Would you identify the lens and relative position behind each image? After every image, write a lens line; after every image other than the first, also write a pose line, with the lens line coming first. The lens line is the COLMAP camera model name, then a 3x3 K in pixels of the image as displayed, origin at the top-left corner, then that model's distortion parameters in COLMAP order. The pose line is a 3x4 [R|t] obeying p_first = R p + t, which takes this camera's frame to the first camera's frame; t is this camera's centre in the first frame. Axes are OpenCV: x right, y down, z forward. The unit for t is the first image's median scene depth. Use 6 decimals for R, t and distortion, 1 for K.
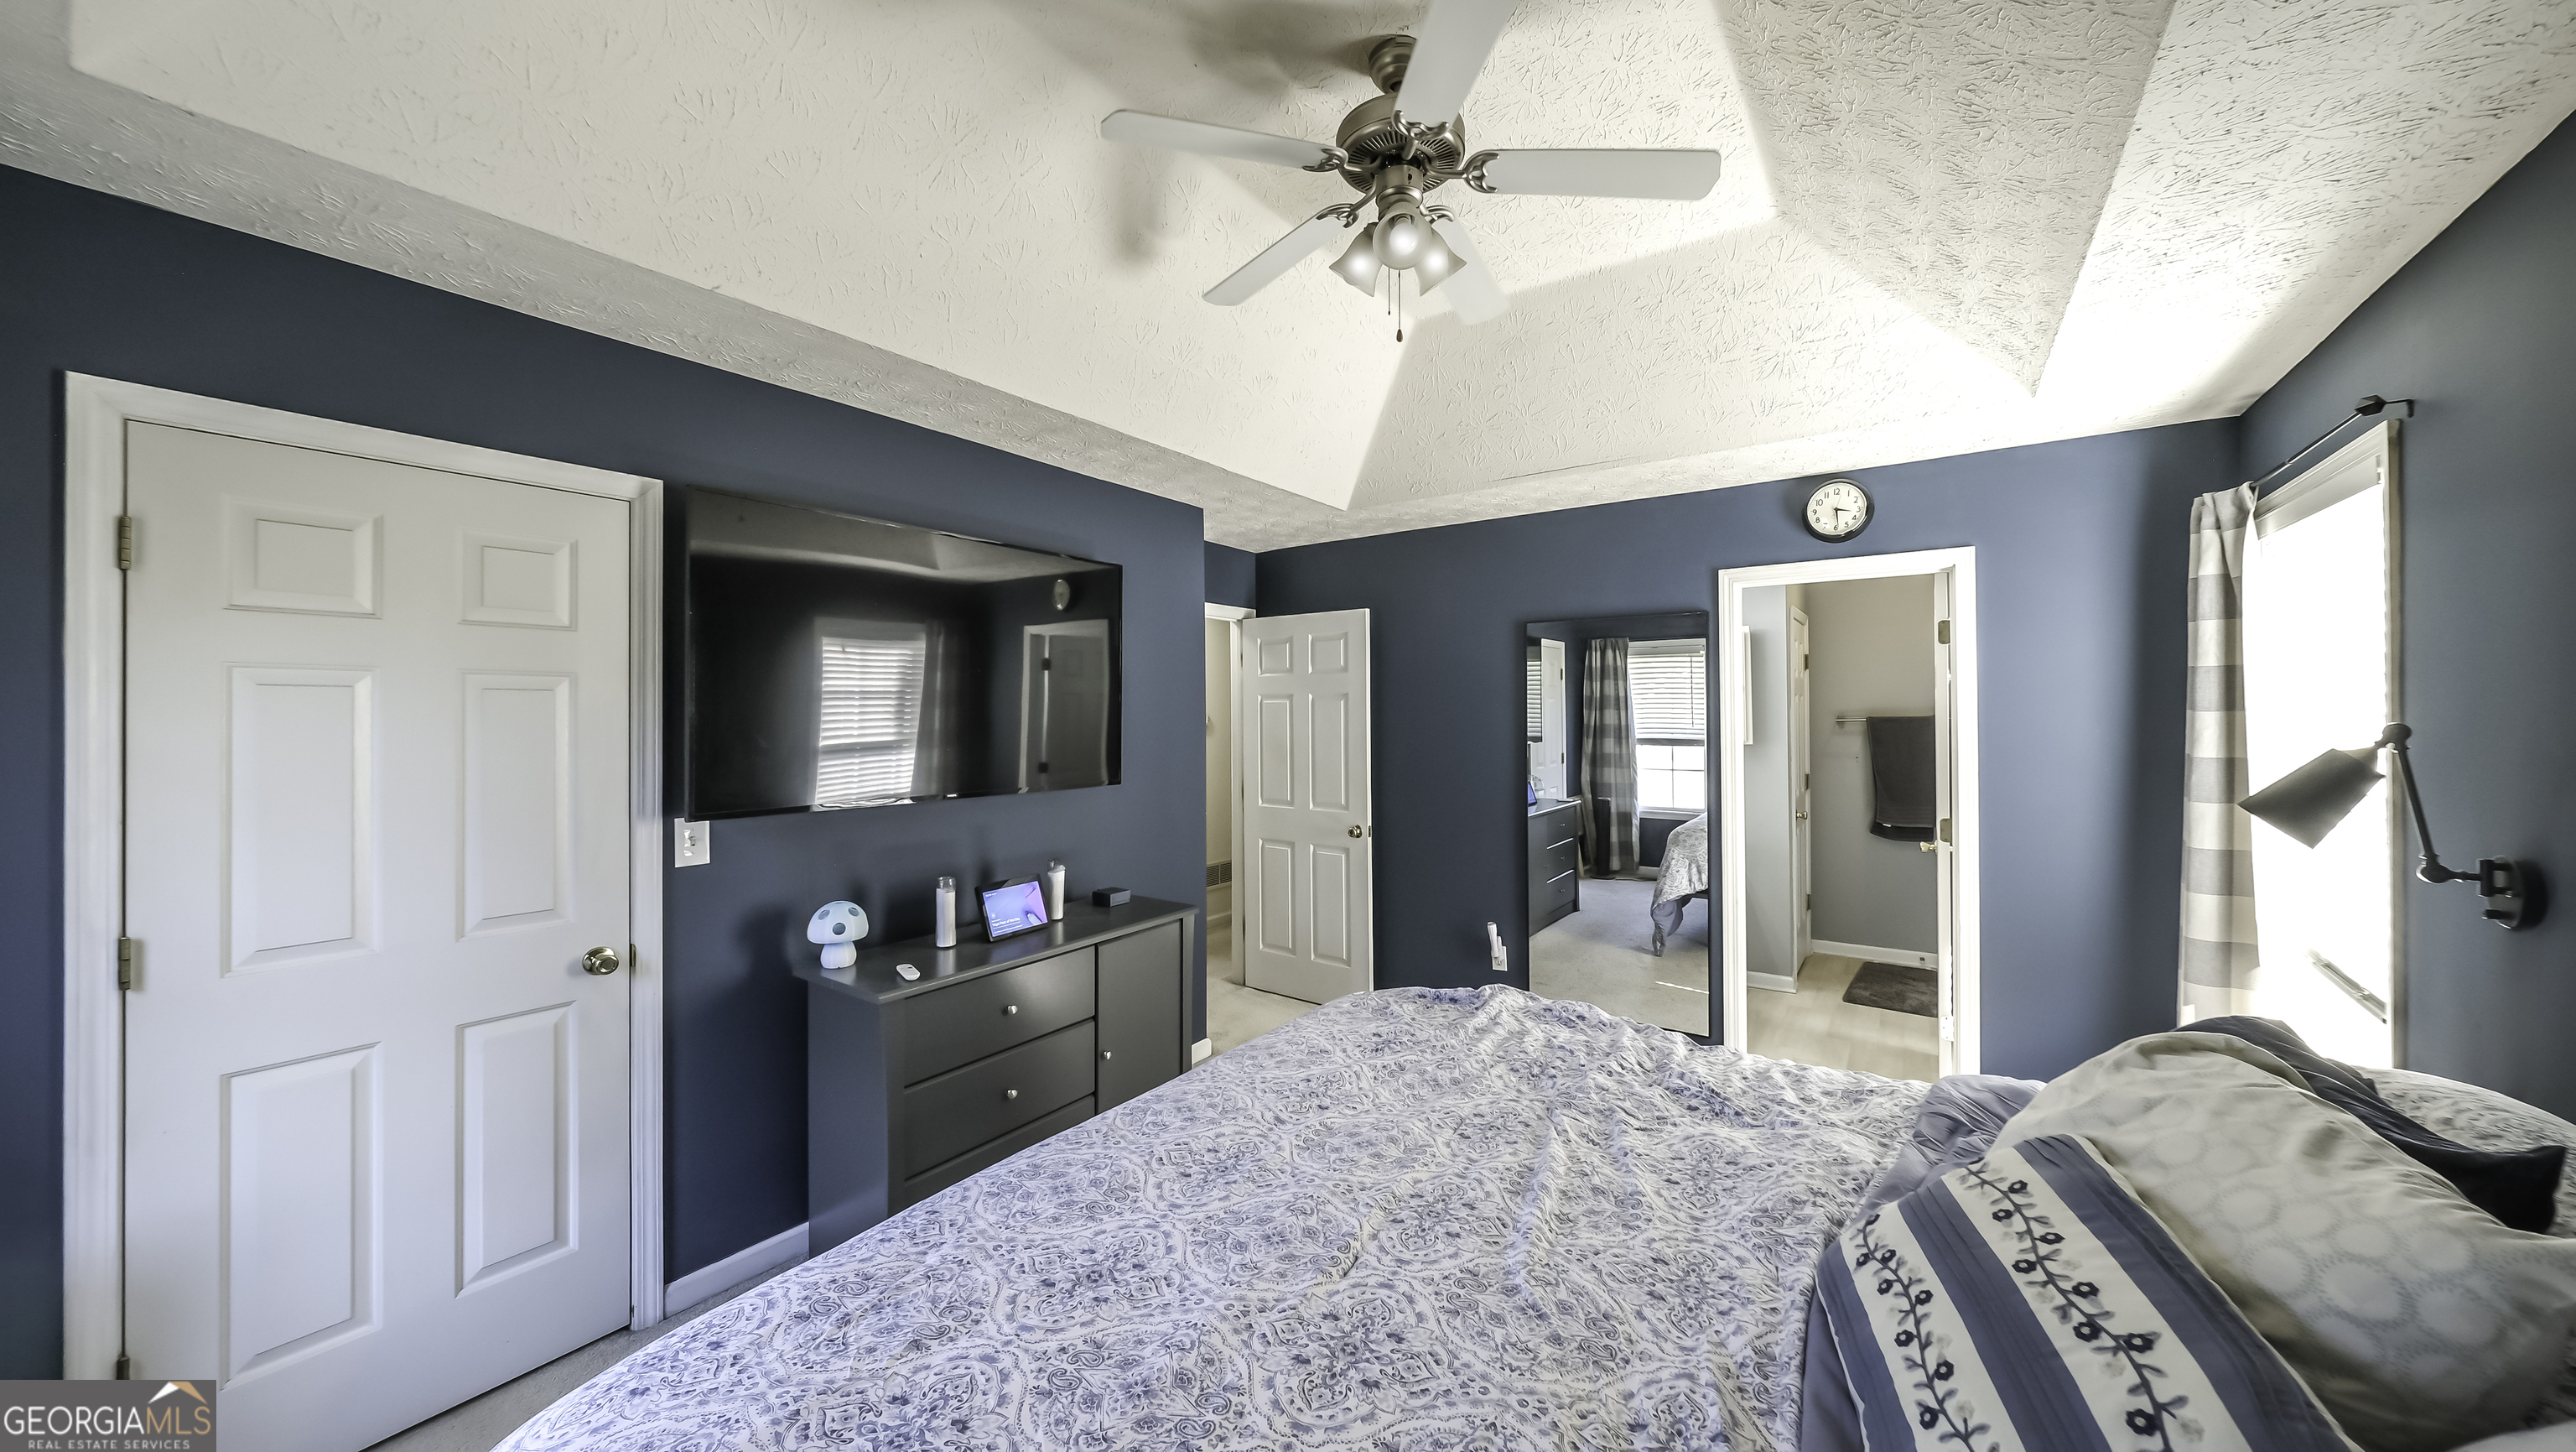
lens RADIAL K [[912.0, 0, 1276.8], [0, 912.0, 722.8], [0, 0, 1]] dist [-0.008986, 0.000028]
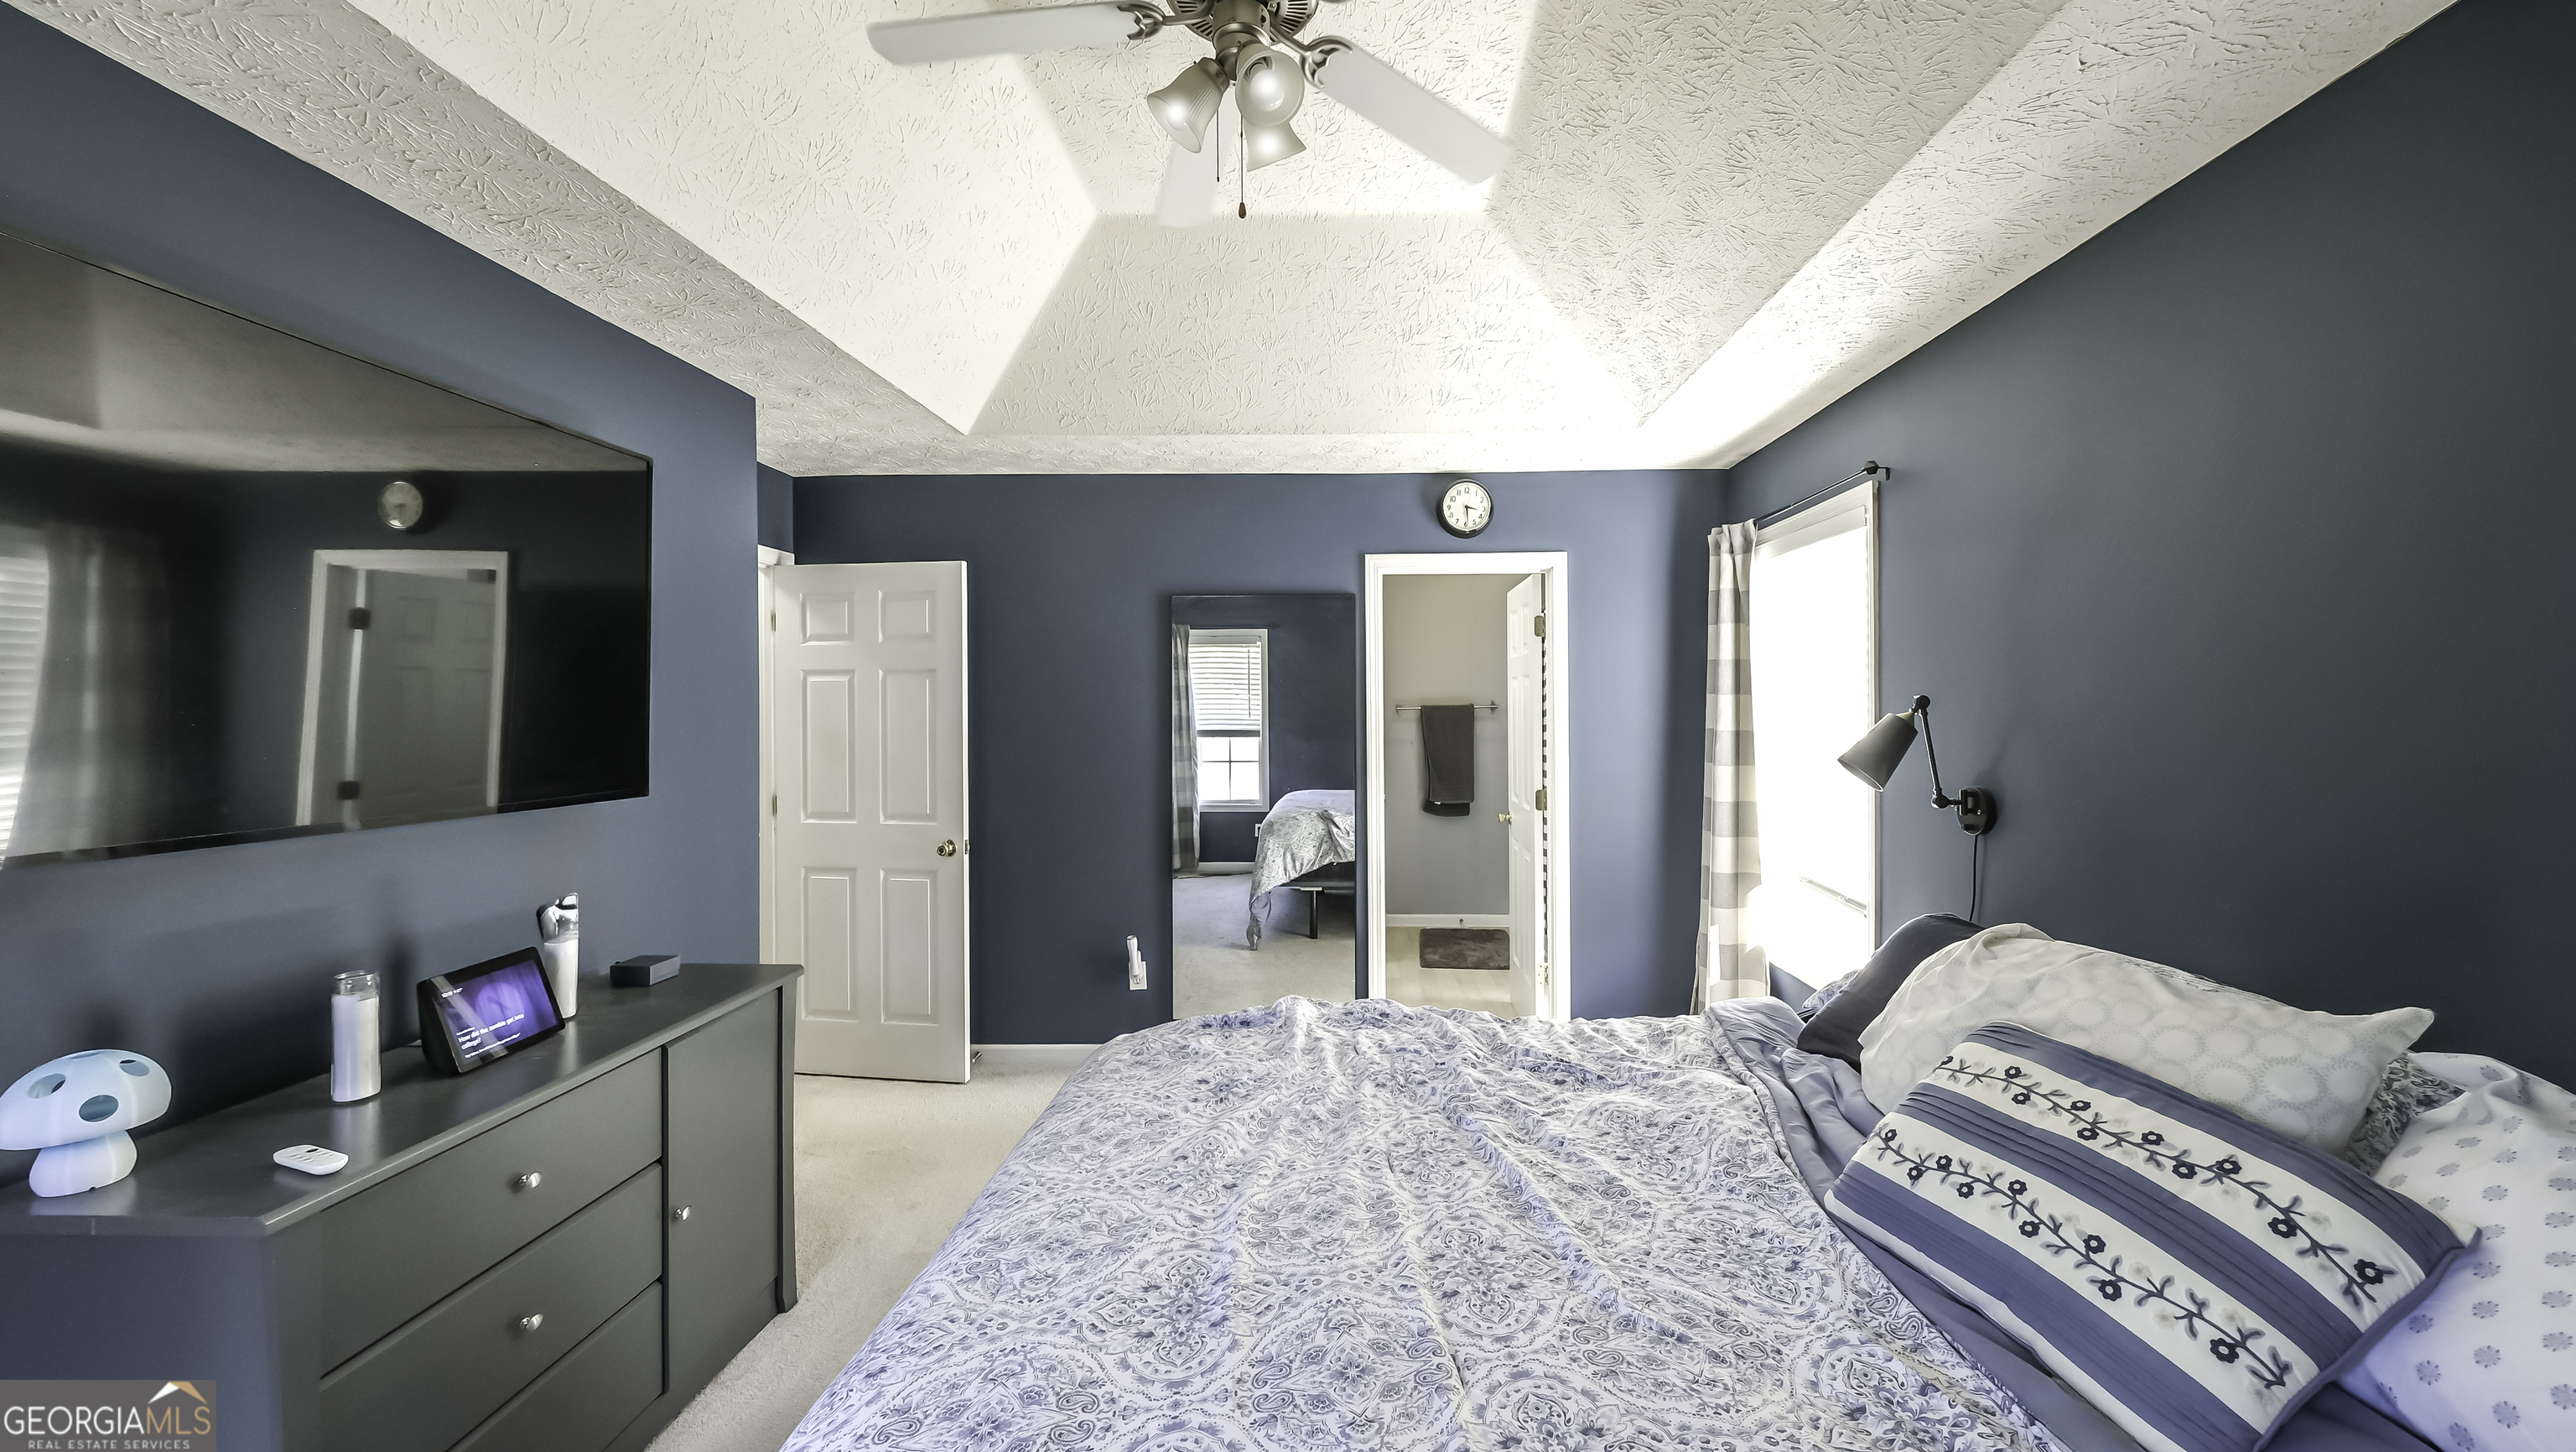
lens RADIAL K [[981.1, 0, 1288.0], [0, 981.1, 726.0], [0, 0, 1]] dist [-0.000269, -0.004522]
pose [[0.811843, -0.004524, 0.583859, -0.287933], [0.005164, 0.999987, 0.000569, 0.027535], [-0.583853, 0.002553, 0.811855, 0.225941]]
